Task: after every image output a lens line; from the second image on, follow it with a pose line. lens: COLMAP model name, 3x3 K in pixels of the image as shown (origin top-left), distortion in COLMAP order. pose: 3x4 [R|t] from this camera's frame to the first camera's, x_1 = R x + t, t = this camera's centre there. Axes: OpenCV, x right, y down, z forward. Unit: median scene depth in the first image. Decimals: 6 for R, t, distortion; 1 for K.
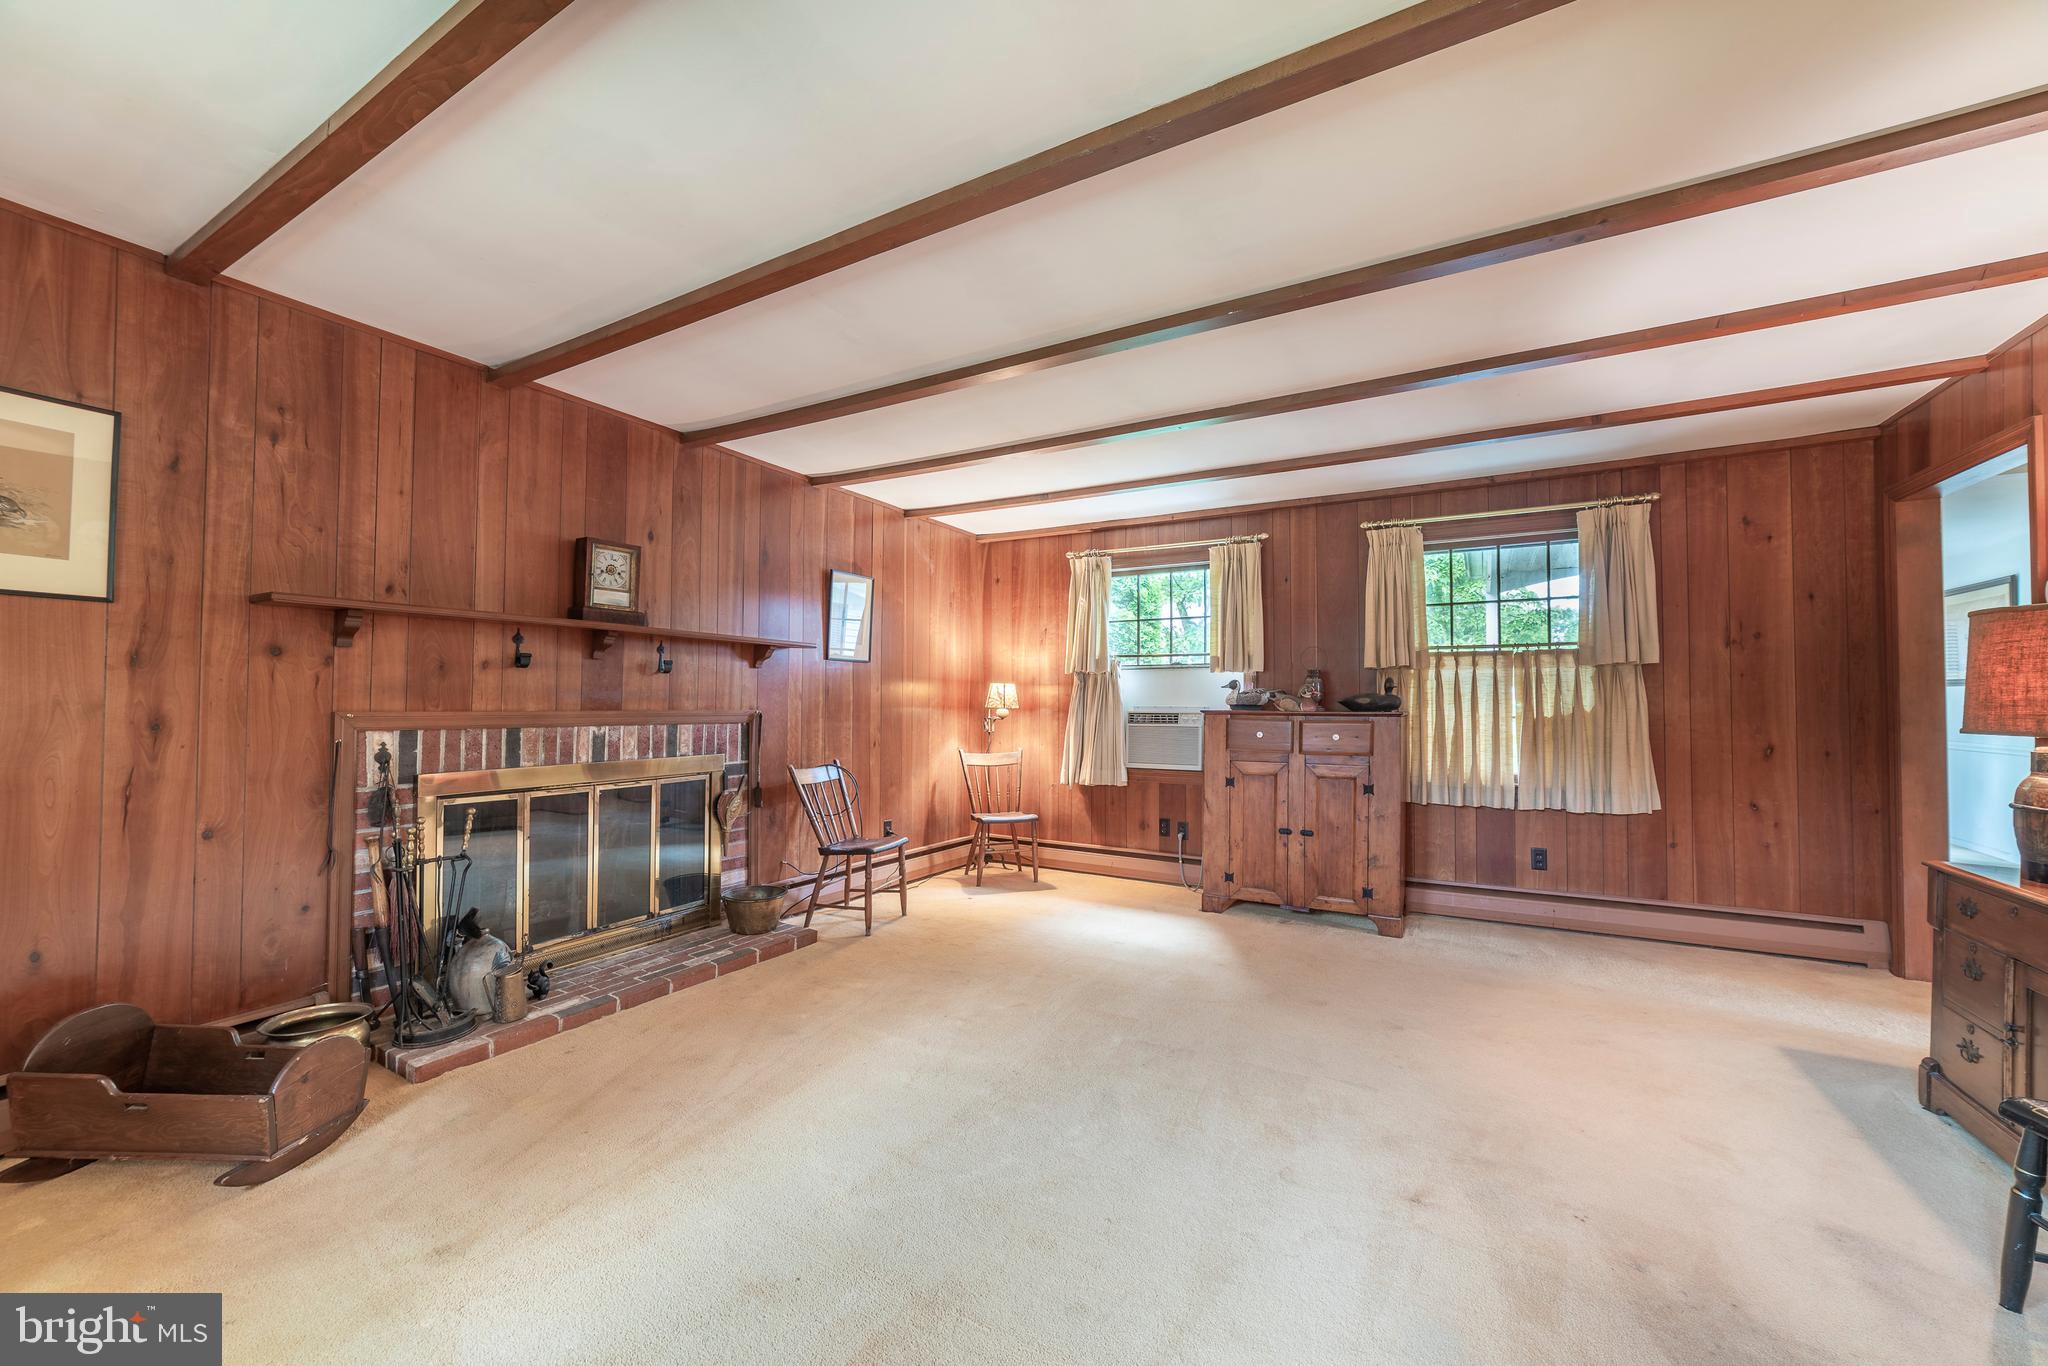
lens RADIAL K [[784.9, 0, 1019.4], [0, 784.9, 690.4], [0, 0, 1]] dist [0.000583, 0.001374]
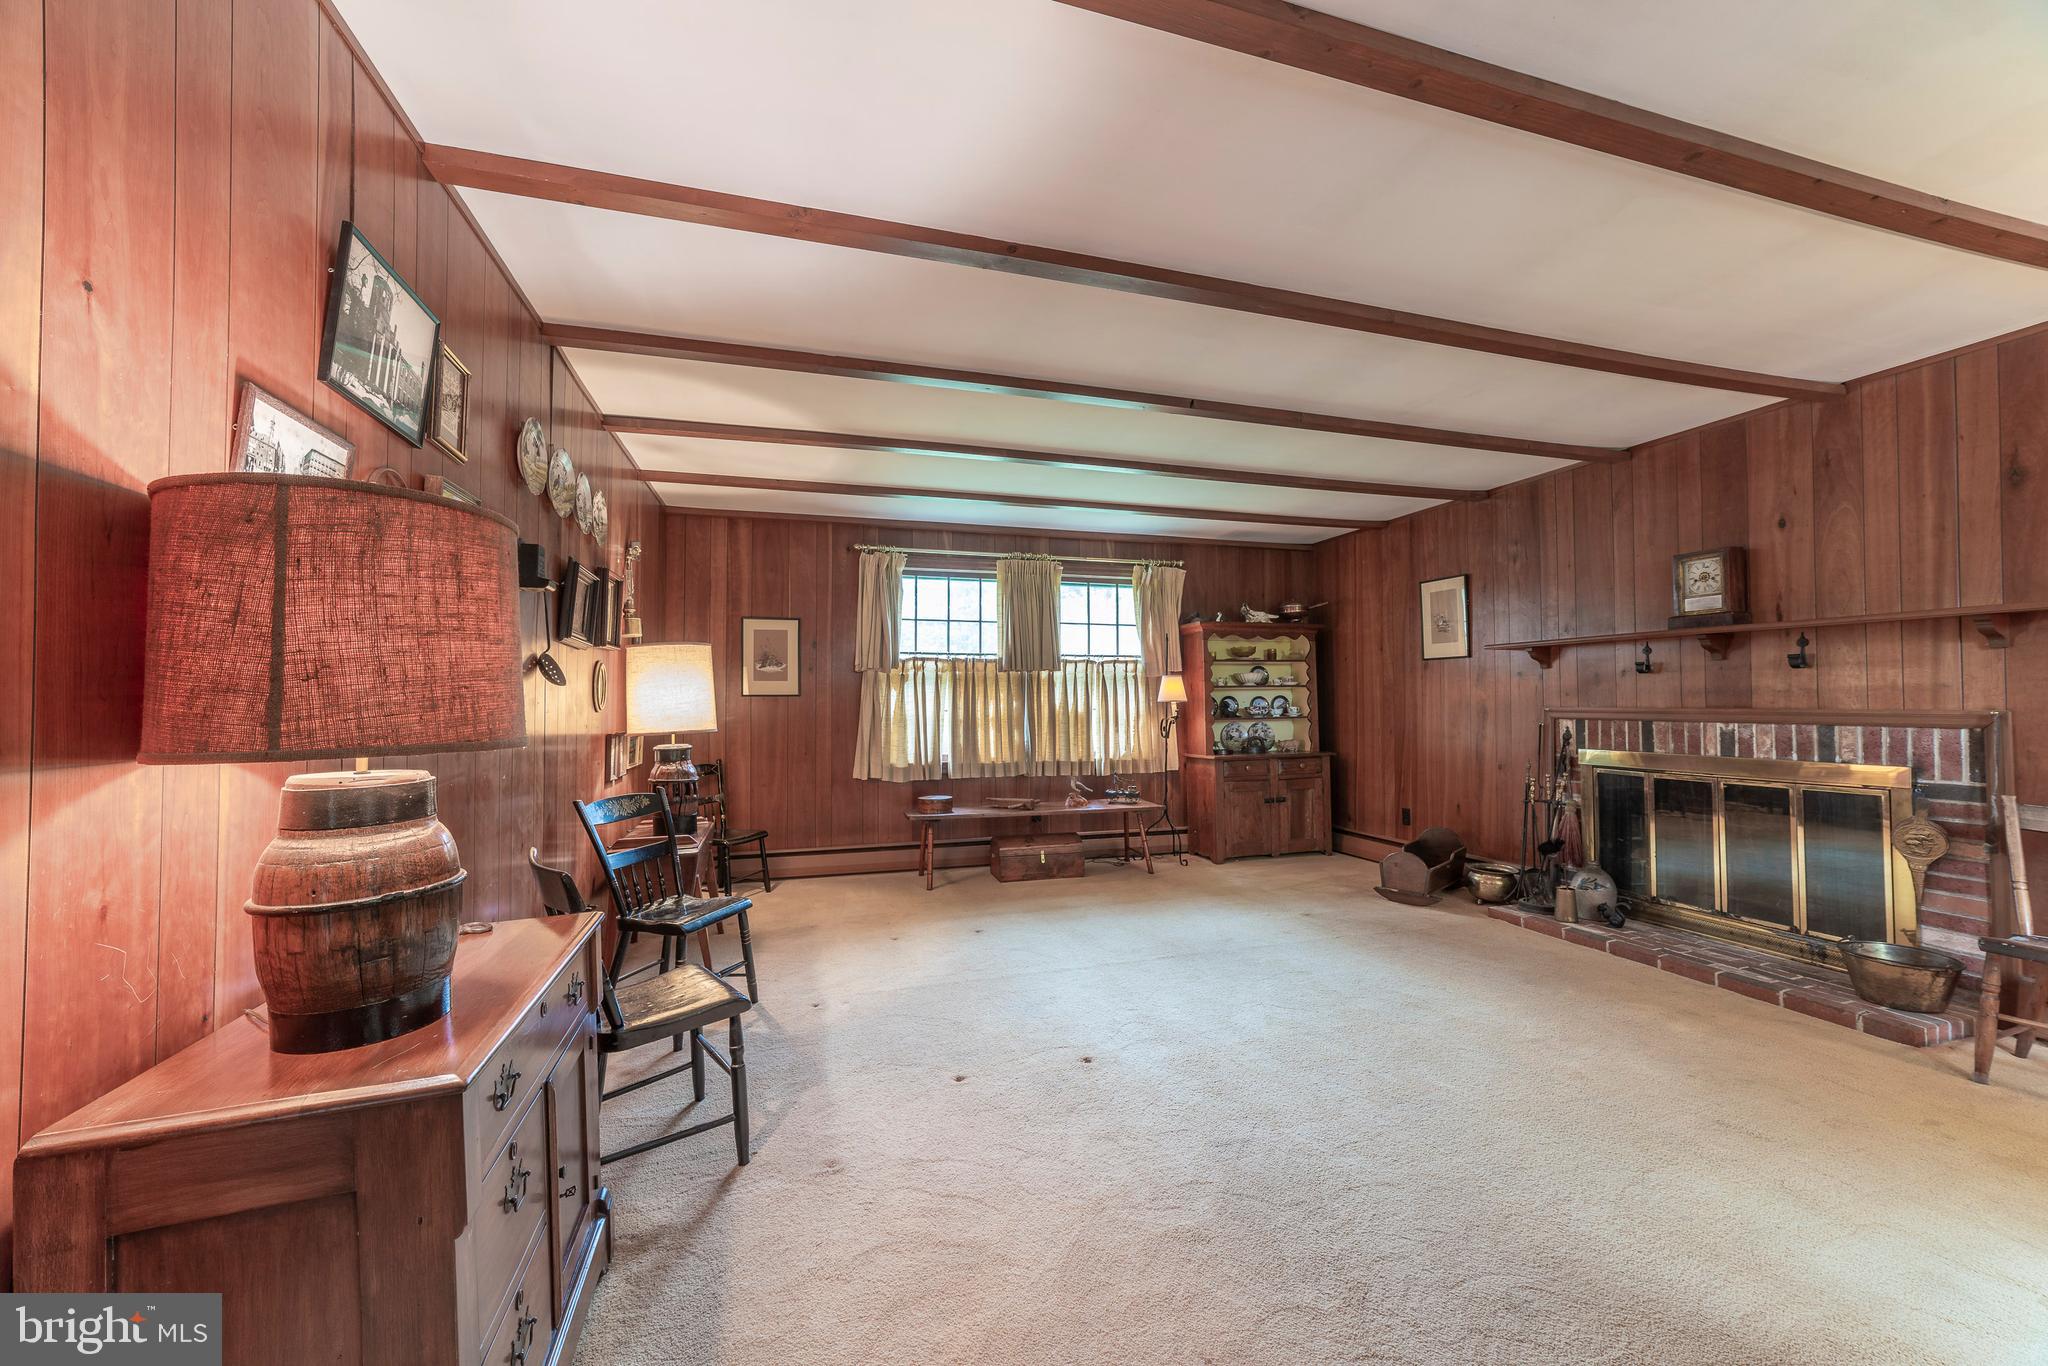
lens RADIAL K [[784.9, 0, 1023.0], [0, 784.9, 692.8], [0, 0, 1]] dist [0.000583, 0.001374]
pose [[-0.679734, -0.009610, -0.733396, 0.869919], [0.013977, 0.999563, -0.026051, 0.018920], [0.733325, -0.027958, -0.679303, 1.006649]]
